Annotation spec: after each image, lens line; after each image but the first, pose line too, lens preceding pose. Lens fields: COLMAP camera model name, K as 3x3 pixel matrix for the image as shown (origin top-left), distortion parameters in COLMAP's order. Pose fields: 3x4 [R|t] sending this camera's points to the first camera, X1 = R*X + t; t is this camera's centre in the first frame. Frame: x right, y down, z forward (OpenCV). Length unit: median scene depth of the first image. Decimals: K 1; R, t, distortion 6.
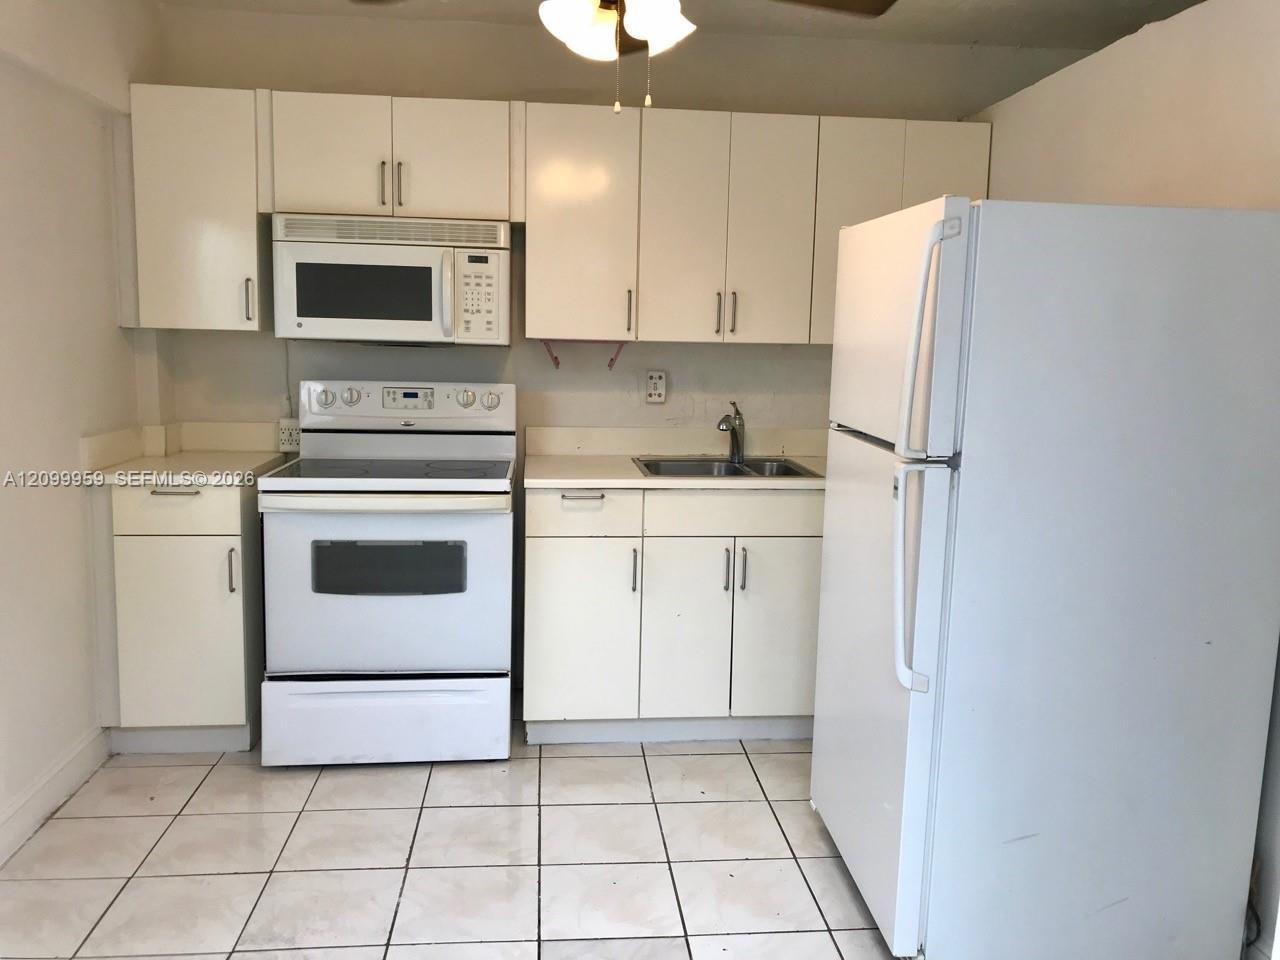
lens RADIAL K [[1013.5, 0, 640.0], [0, 1013.5, 480.0], [0, 0, 1]] dist [0.028031, -0.002011]
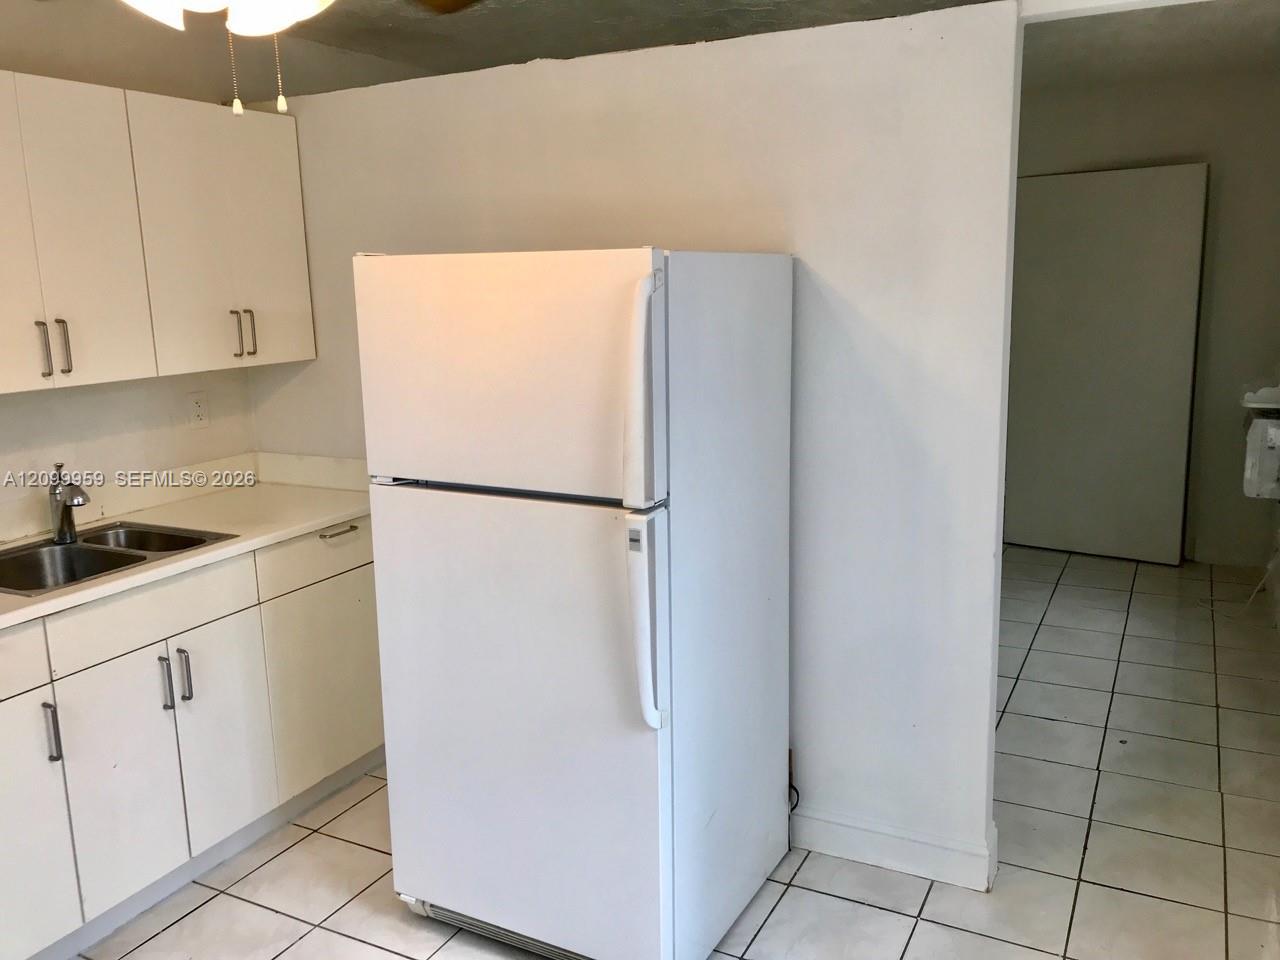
lens RADIAL K [[1038.9, 0, 640.0], [0, 1038.9, 480.0], [0, 0, 1]] dist [0.005781, -0.002335]
pose [[0.544811, -0.199745, 0.814422, -0.332940], [0.162338, 0.977966, 0.131259, -0.108455], [-0.822695, 0.060700, 0.565232, 0.251218]]
